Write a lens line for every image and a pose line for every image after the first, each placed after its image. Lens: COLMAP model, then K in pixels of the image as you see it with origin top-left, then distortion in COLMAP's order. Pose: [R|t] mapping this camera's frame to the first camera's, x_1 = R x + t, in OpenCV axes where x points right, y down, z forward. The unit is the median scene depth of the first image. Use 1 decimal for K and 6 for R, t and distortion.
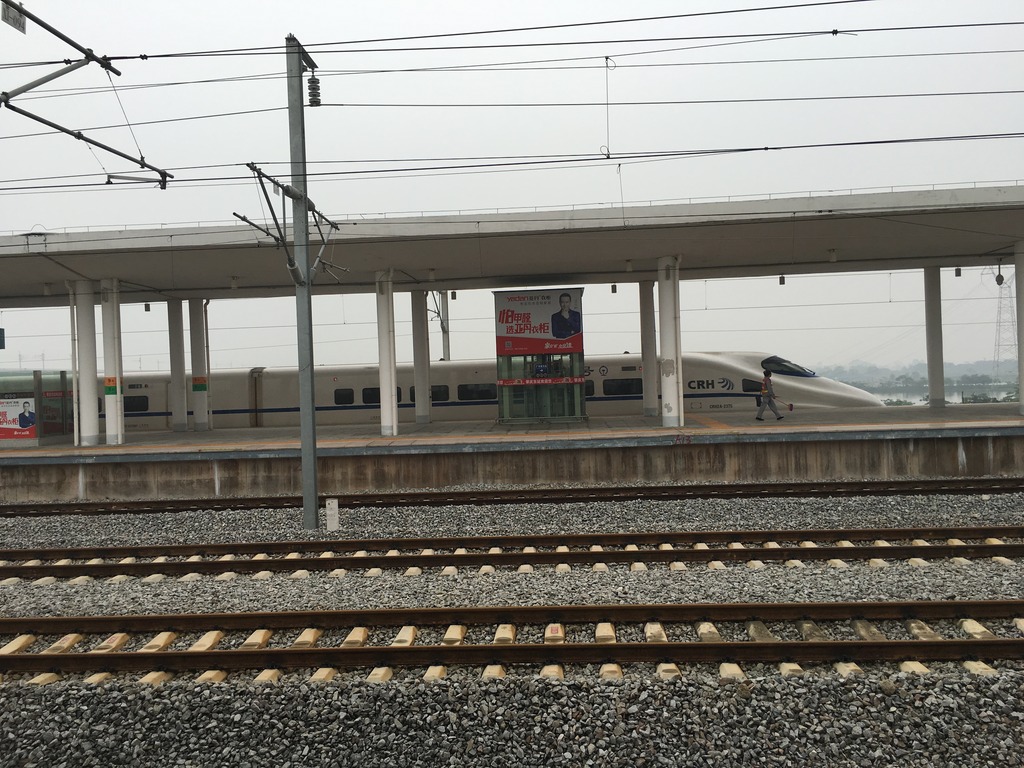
lens RADIAL K [[868.7, 0, 512.0], [0, 868.7, 384.0], [0, 0, 1]] dist [0.015170, -0.008341]
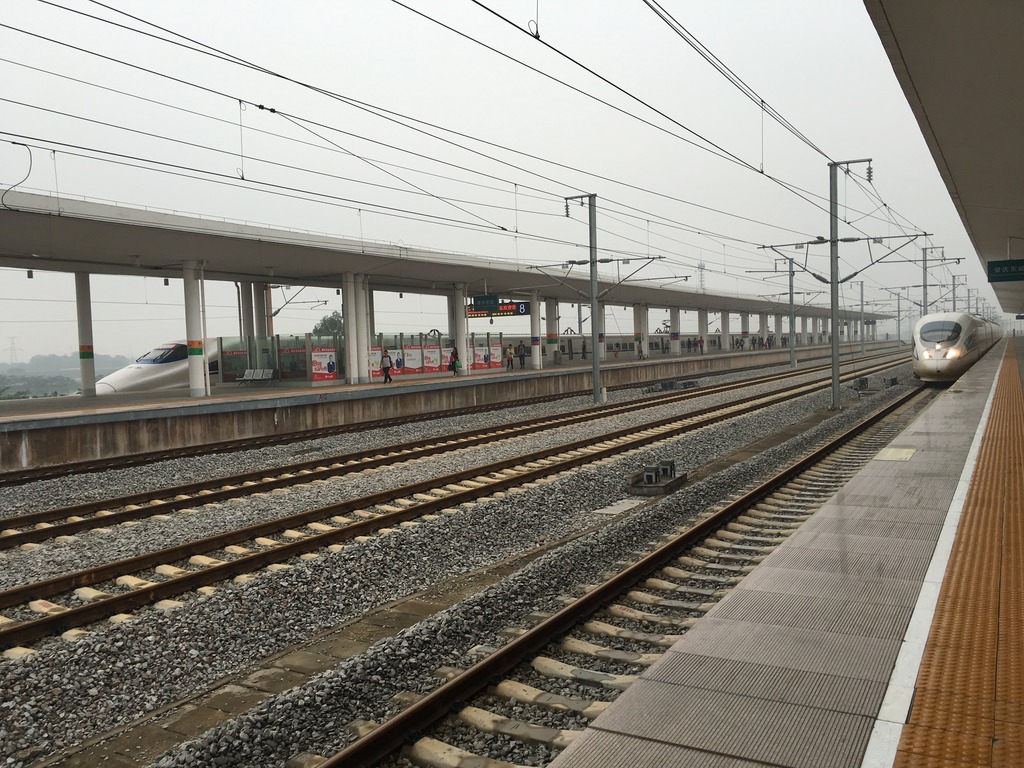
lens RADIAL K [[873.5, 0, 513.1], [0, 873.5, 393.3], [0, 0, 1]] dist [0.008833, 0.005437]
pose [[0.434641, -0.028457, 0.900154, -0.884233], [0.020409, 0.999555, 0.021745, 0.030292], [-0.900373, 0.008920, 0.435028, 0.057515]]
